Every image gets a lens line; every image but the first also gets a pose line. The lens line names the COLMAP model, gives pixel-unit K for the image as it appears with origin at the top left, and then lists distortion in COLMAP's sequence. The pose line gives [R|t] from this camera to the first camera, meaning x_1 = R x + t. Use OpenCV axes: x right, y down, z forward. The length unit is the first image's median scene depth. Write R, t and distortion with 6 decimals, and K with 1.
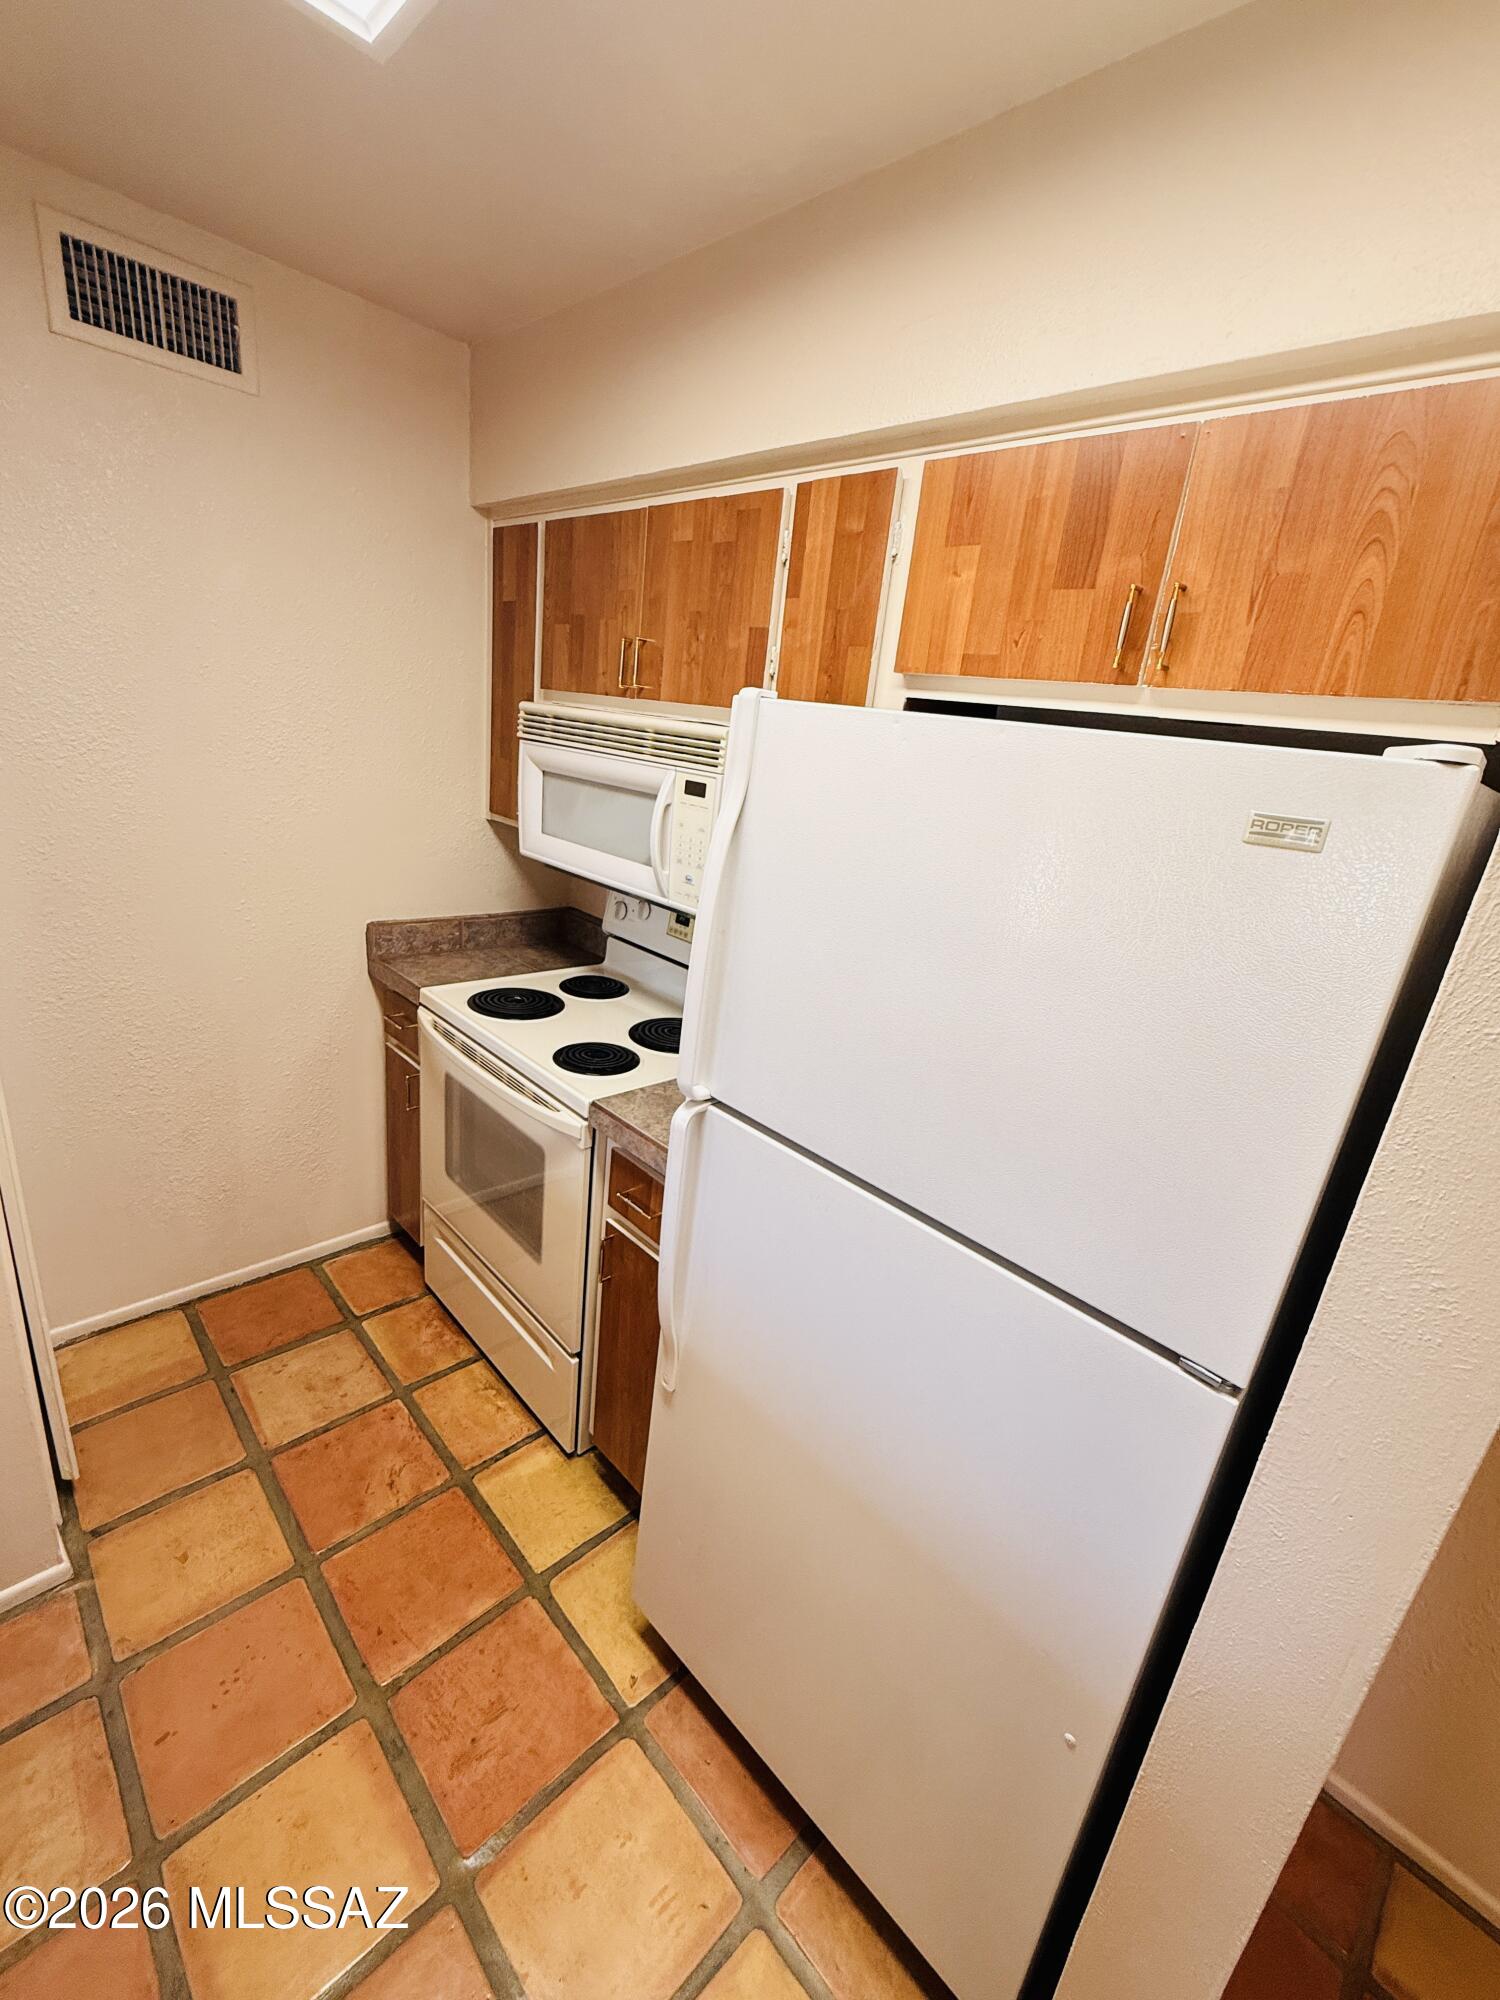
lens RADIAL K [[836.4, 0, 750.3], [0, 836.4, 997.3], [0, 0, 1]] dist [-0.000467, -0.000335]
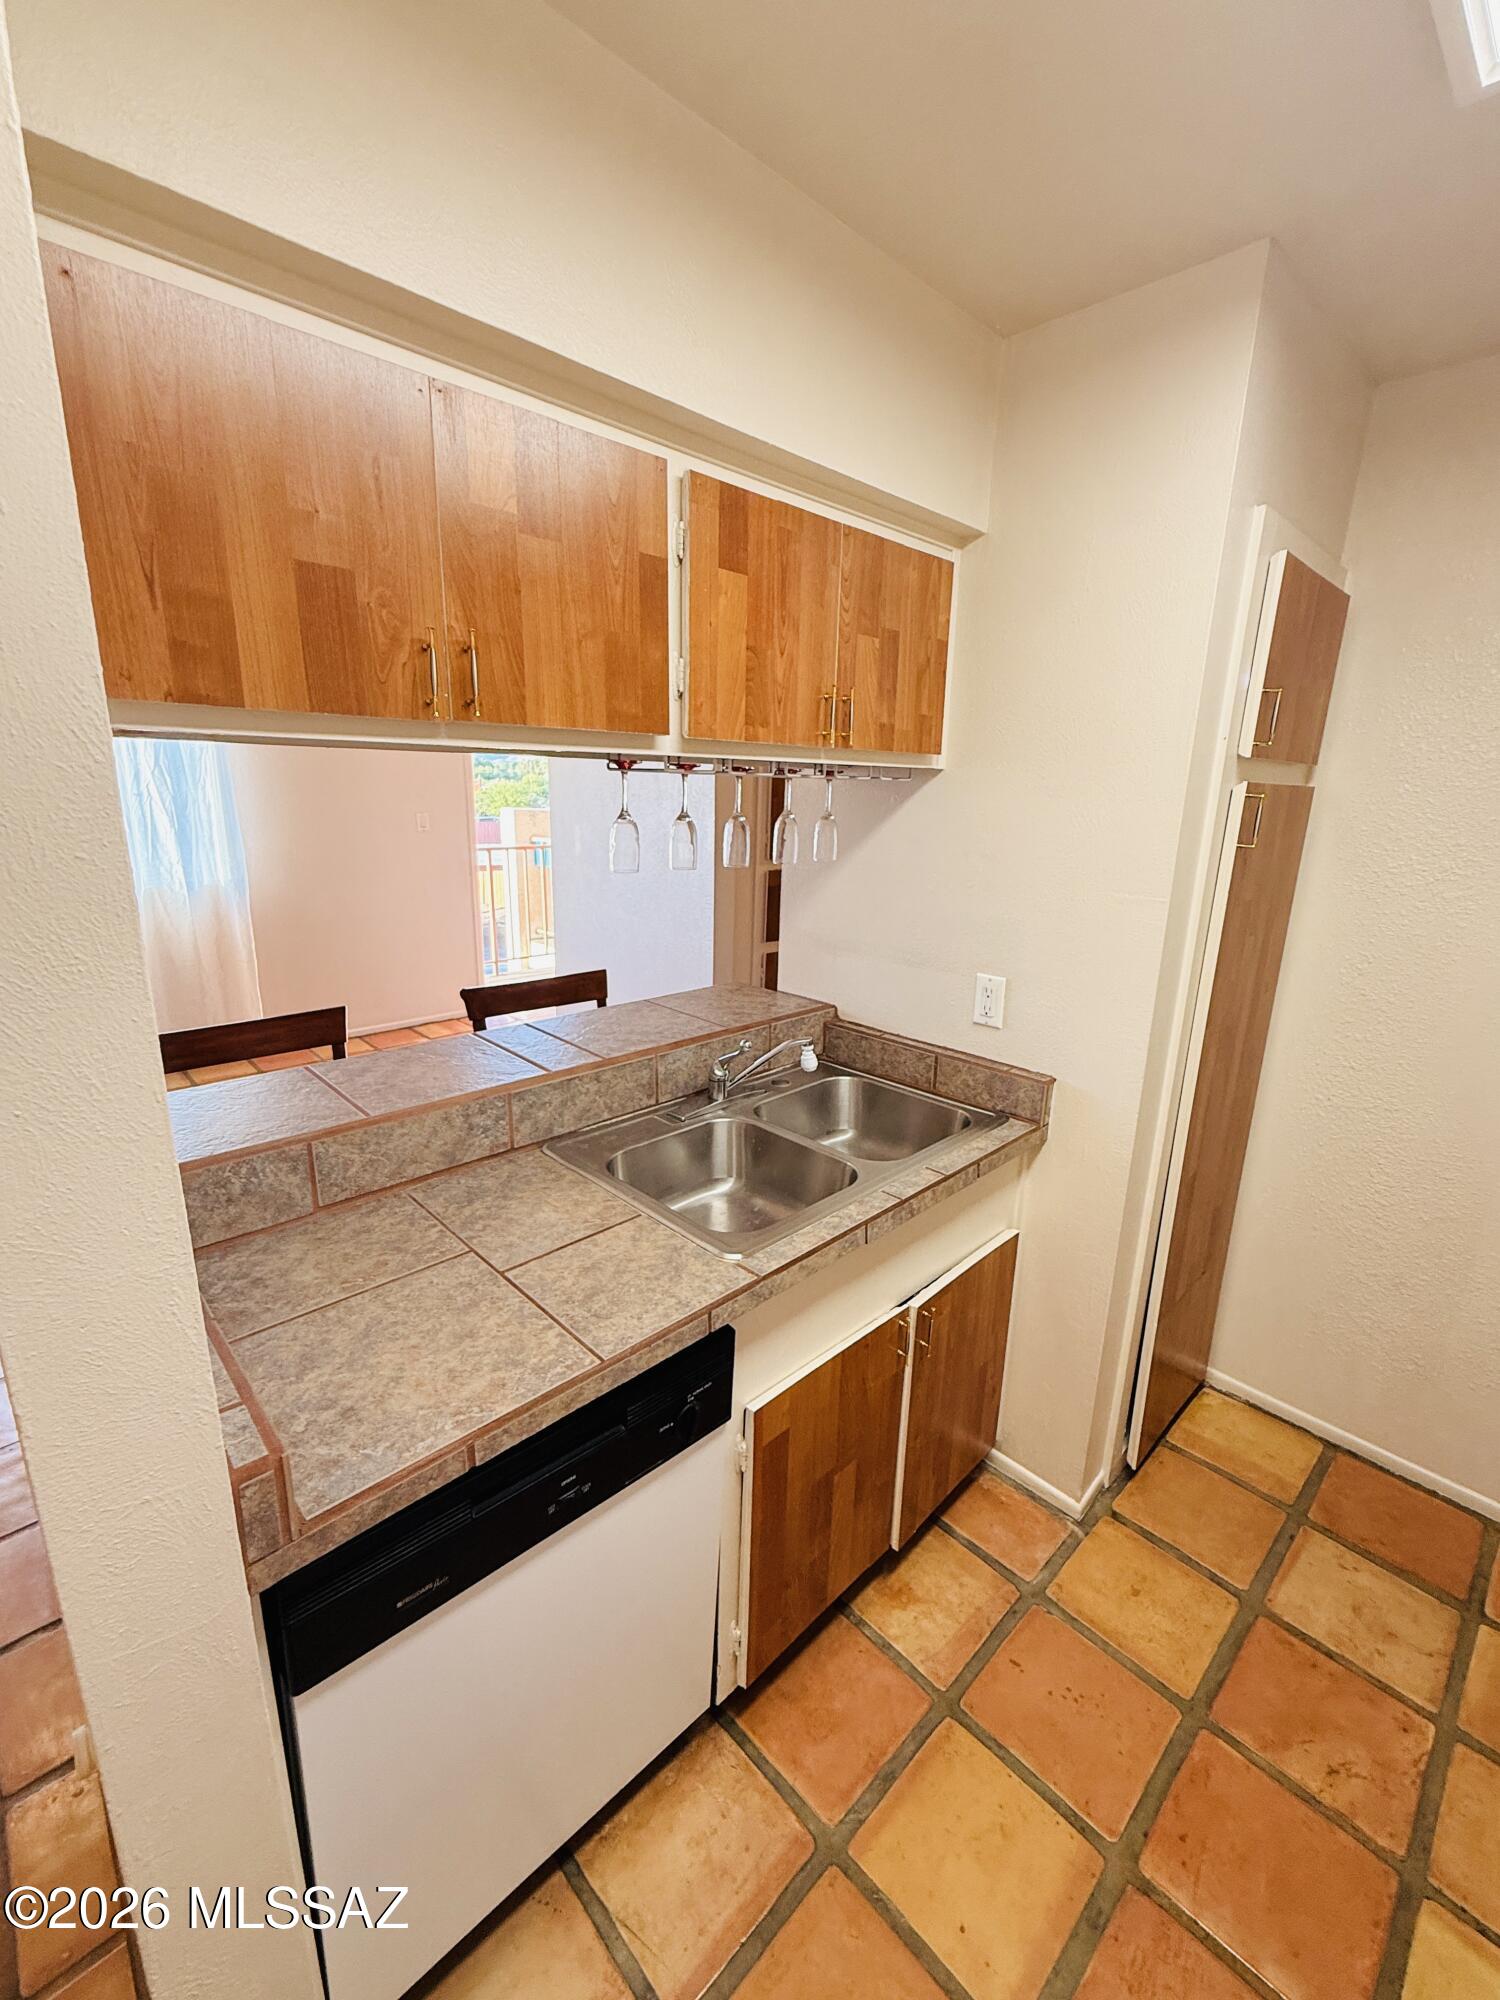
lens RADIAL K [[836.4, 0, 750.3], [0, 836.4, 997.3], [0, 0, 1]] dist [-0.000467, -0.000335]
pose [[-0.009316, 0.138896, -0.990263, 0.274570], [-0.333752, 0.933086, 0.134016, -0.019411], [0.942615, 0.331751, 0.037664, 0.235255]]
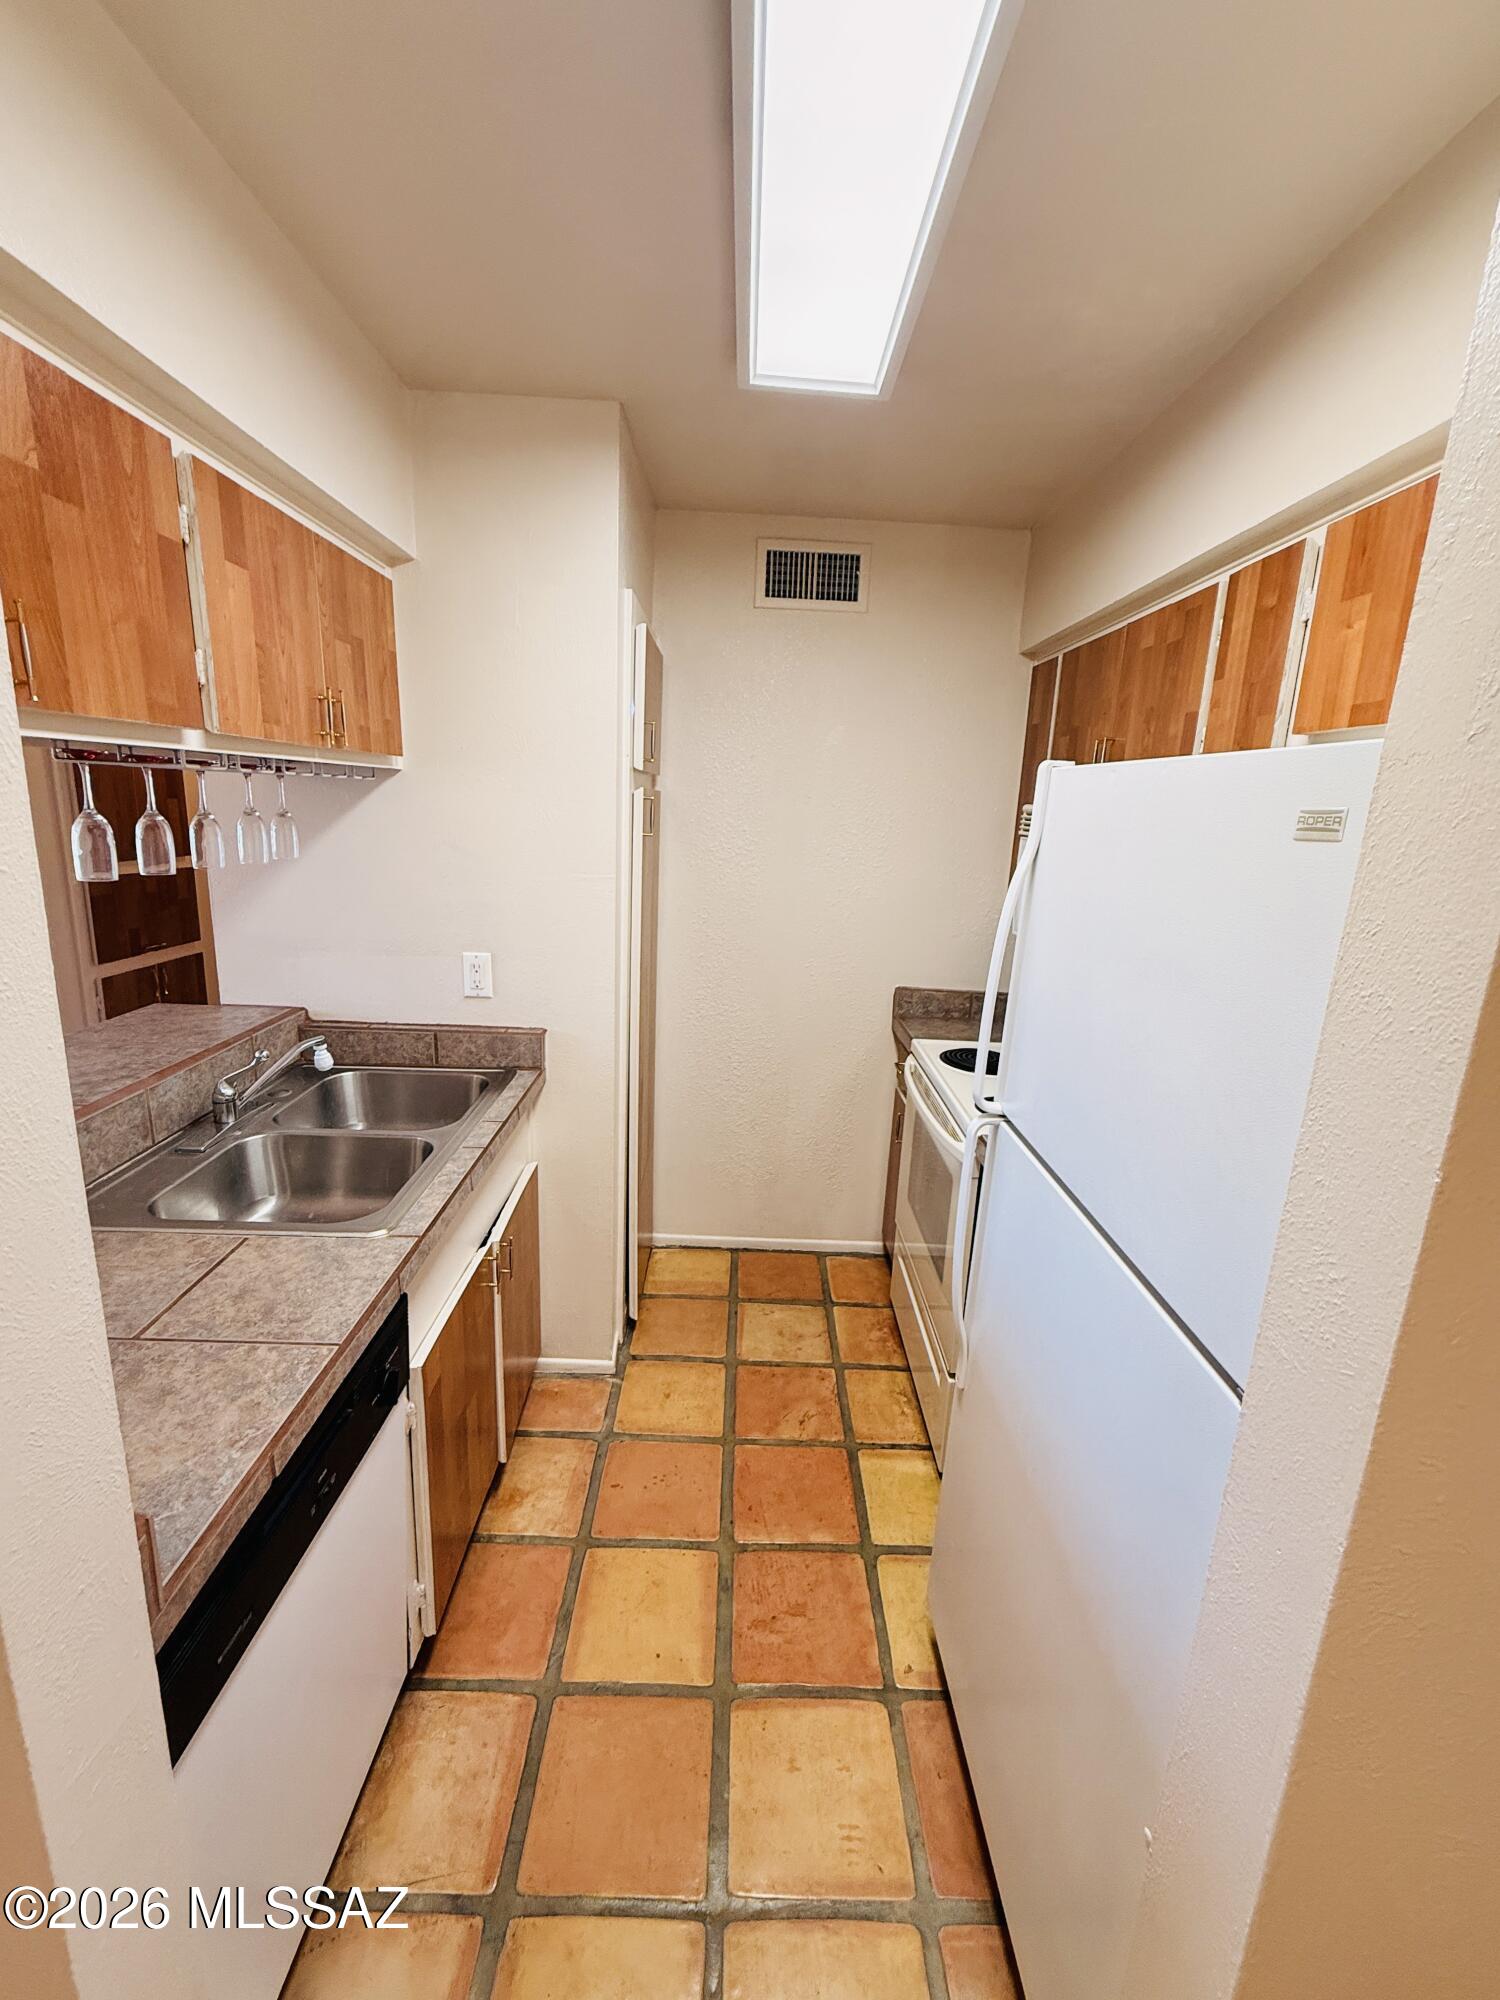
lens RADIAL K [[836.4, 0, 750.3], [0, 836.4, 997.3], [0, 0, 1]] dist [-0.000467, -0.000335]
pose [[0.718915, 0.080847, -0.690380, 0.347010], [-0.182202, 0.980403, -0.074923, 0.081997], [0.670793, 0.179652, 0.719556, -0.055164]]
